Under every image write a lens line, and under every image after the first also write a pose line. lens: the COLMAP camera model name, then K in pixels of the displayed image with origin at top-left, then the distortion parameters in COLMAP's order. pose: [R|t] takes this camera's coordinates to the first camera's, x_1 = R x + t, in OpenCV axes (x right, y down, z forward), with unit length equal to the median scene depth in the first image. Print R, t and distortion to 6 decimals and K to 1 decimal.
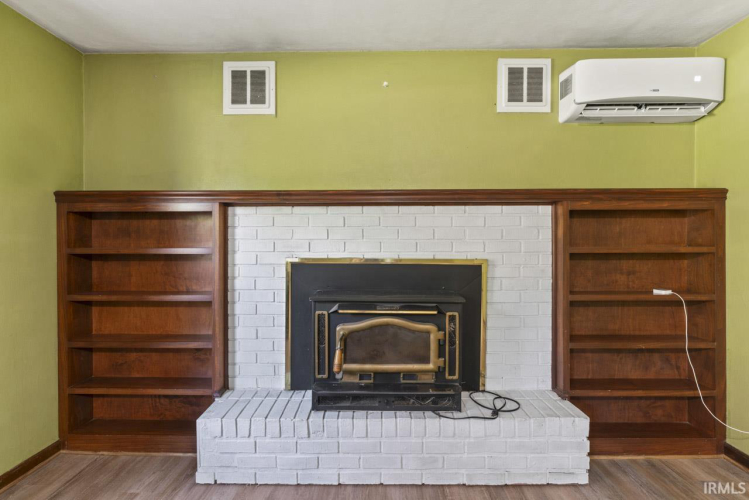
lens RADIAL K [[337.9, 0, 371.6], [0, 337.9, 244.2], [0, 0, 1]] dist [0.001128, 0.000130]
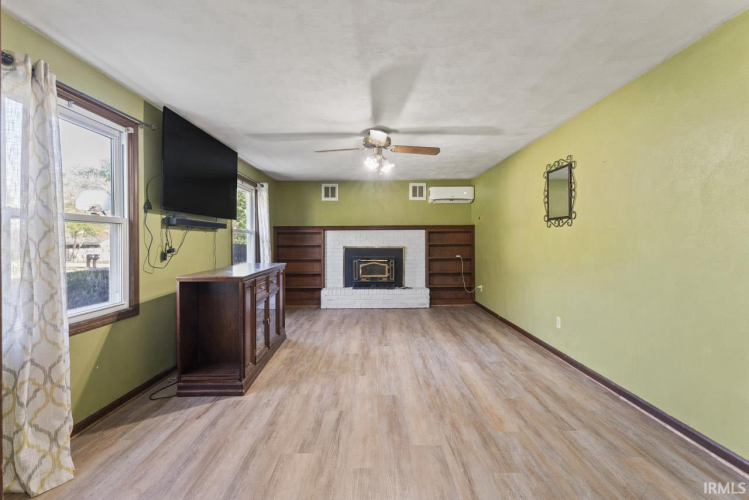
lens RADIAL K [[337.9, 0, 371.6], [0, 337.9, 244.2], [0, 0, 1]] dist [0.001128, 0.000130]
pose [[0.999890, -0.003464, 0.014420, -0.026560], [0.003335, 0.999954, 0.008979, -0.007714], [-0.014450, -0.008930, 0.999856, -2.242059]]
